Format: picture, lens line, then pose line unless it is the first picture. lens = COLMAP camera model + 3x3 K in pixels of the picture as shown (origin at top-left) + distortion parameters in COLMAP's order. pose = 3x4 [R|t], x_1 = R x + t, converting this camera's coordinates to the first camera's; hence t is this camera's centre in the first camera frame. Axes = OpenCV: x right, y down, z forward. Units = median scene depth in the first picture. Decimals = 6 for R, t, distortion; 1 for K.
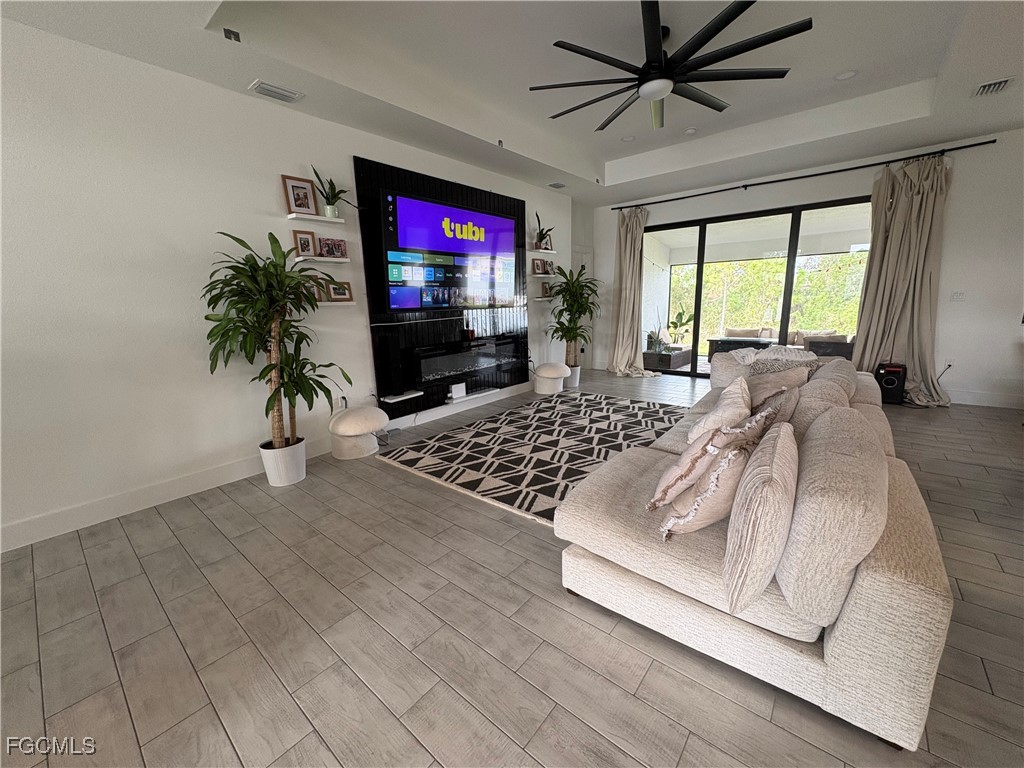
lens RADIAL K [[407.9, 0, 511.2], [0, 407.9, 385.3], [0, 0, 1]] dist [-0.000065, 0.000508]
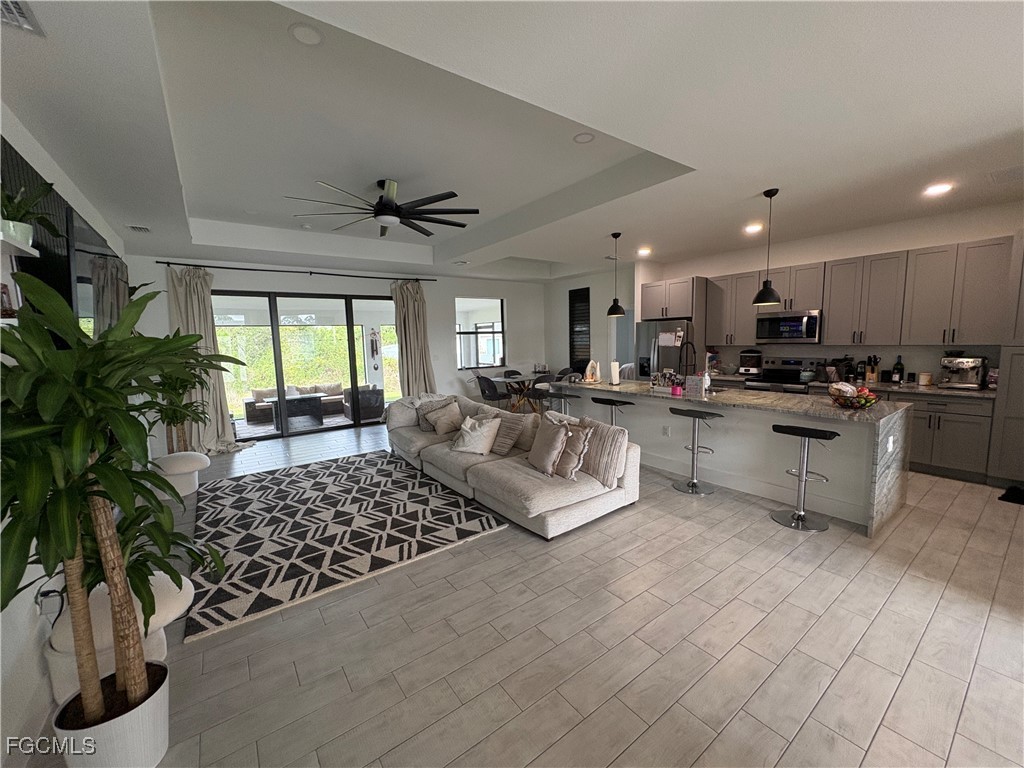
lens RADIAL K [[407.9, 0, 511.2], [0, 407.9, 385.3], [0, 0, 1]] dist [-0.000065, 0.000508]
pose [[0.241205, -0.090870, 0.966210, -0.703334], [0.219851, 0.974839, 0.036798, -0.105661], [-0.945244, 0.203546, 0.255114, 0.278147]]
